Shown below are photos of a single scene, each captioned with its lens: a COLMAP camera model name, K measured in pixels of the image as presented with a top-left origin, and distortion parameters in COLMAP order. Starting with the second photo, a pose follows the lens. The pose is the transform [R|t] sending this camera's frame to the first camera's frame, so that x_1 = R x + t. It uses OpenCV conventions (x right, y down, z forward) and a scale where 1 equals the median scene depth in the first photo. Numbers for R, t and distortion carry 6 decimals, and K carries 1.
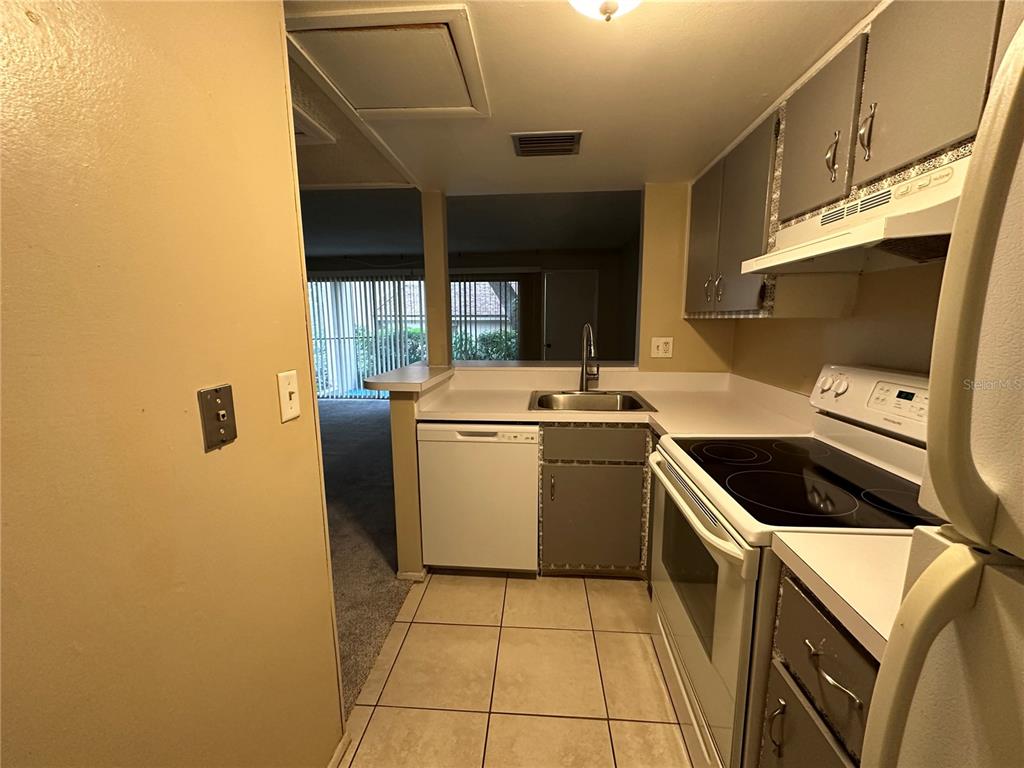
lens RADIAL K [[412.2, 0, 513.7], [0, 412.2, 385.9], [0, 0, 1]] dist [-0.000694, -0.000053]
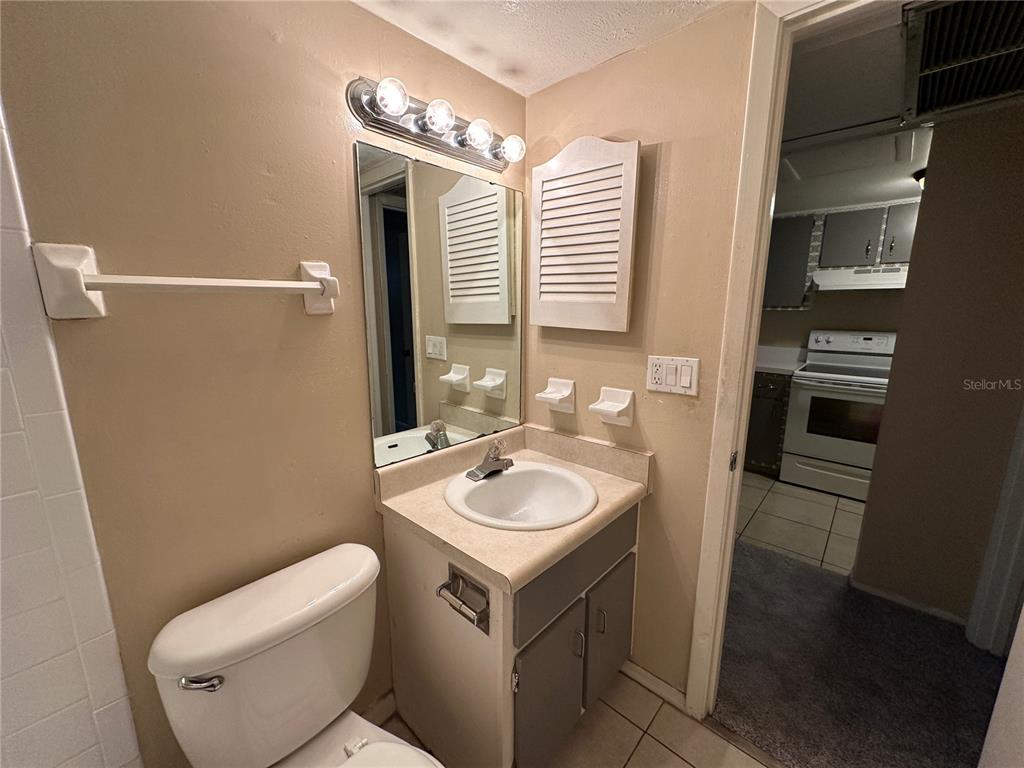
lens RADIAL K [[412.2, 0, 513.4], [0, 412.2, 386.3], [0, 0, 1]] dist [-0.000694, -0.000053]
pose [[0.616141, -0.151296, 0.772968, -1.632756], [0.122783, 0.987830, 0.095479, -0.131197], [-0.778006, 0.036079, 0.627220, 0.677538]]
